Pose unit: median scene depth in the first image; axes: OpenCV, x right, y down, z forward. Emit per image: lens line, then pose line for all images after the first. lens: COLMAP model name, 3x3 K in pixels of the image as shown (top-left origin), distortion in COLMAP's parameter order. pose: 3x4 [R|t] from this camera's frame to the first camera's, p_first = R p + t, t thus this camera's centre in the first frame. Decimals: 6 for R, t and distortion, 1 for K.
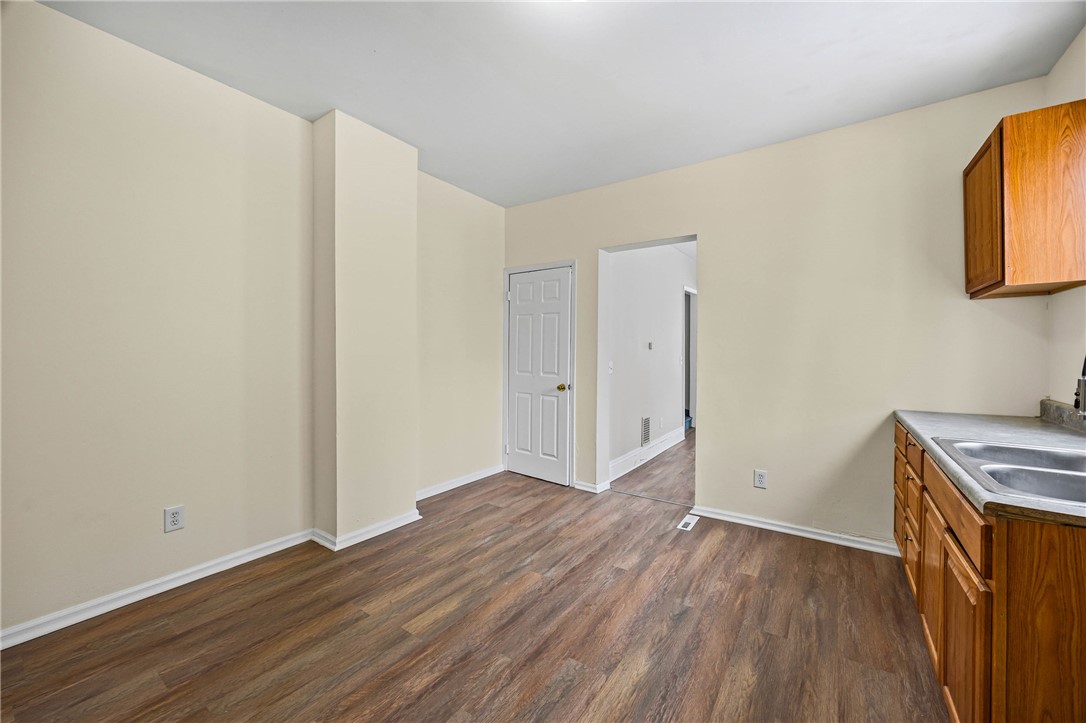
lens RADIAL K [[420.5, 0, 543.1], [0, 420.5, 354.6], [0, 0, 1]] dist [0.000005, 0.000014]
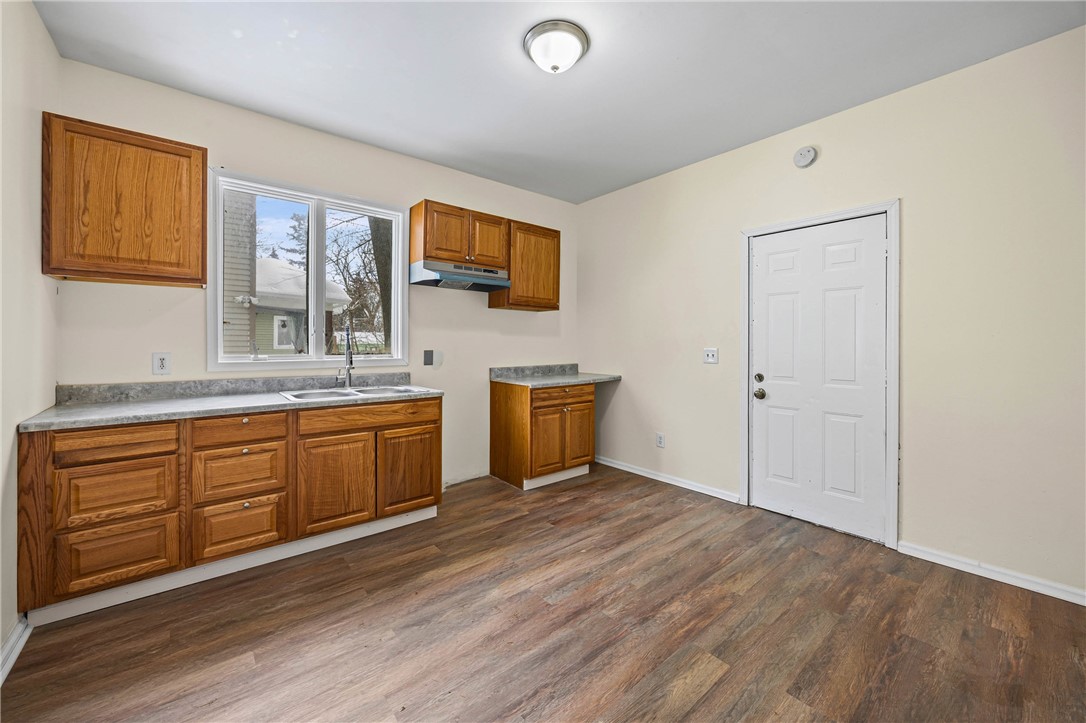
lens RADIAL K [[420.5, 0, 542.8], [0, 420.5, 339.8], [0, 0, 1]] dist [0.000005, 0.000014]
pose [[-0.964208, -0.003330, 0.265128, -0.194192], [-0.001509, 0.999974, 0.007070, -0.013790], [-0.265144, 0.006417, -0.964187, 1.882326]]
